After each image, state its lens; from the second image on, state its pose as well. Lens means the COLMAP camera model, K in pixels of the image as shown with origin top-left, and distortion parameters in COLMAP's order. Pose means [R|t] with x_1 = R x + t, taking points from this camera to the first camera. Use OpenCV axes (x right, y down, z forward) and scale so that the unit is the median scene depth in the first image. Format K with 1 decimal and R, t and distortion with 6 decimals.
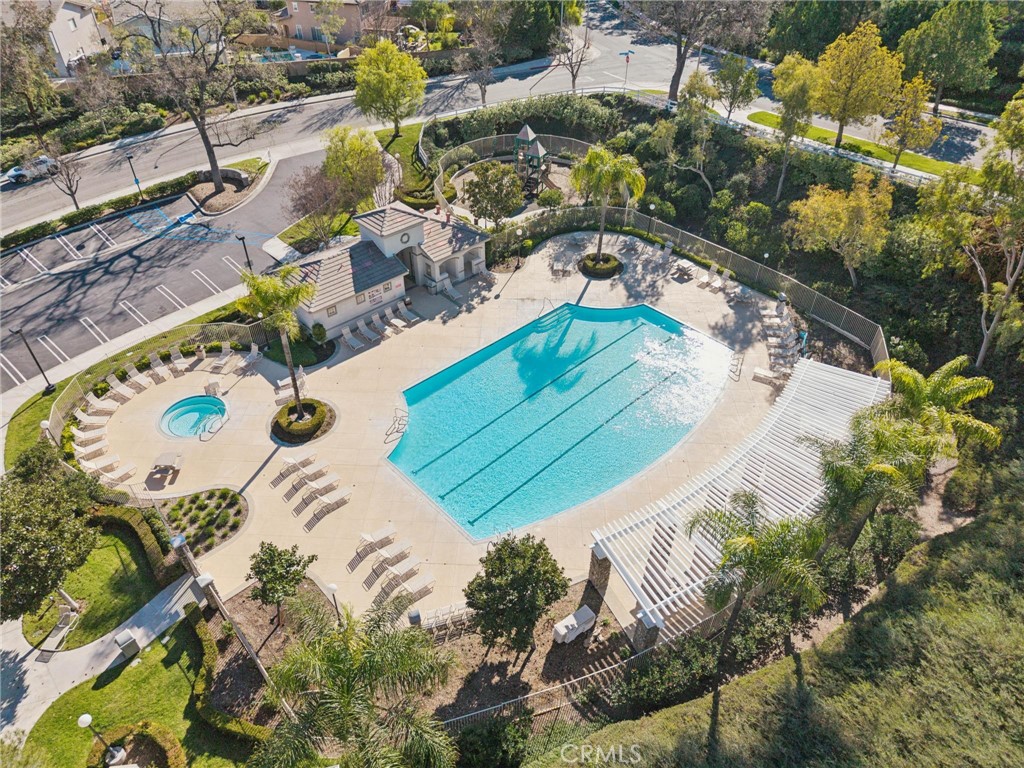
lens RADIAL K [[719.6, 0, 512.0], [0, 719.6, 384.0], [0, 0, 1]] dist [0.105699, -0.120815]
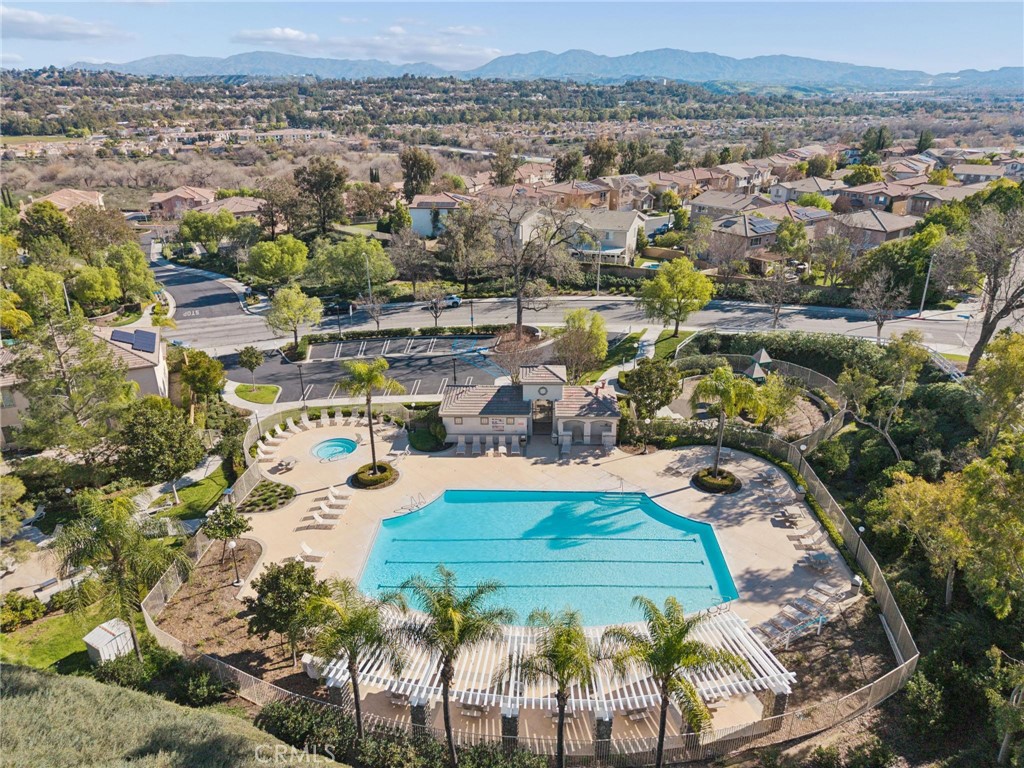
lens RADIAL K [[719.6, 0, 512.0], [0, 719.6, 384.0], [0, 0, 1]] dist [0.105699, -0.120815]
pose [[0.705765, 0.267193, -0.656127, 0.569990], [-0.439793, 0.891326, -0.110092, -0.052379], [0.555407, 0.366259, 0.746577, 0.058236]]
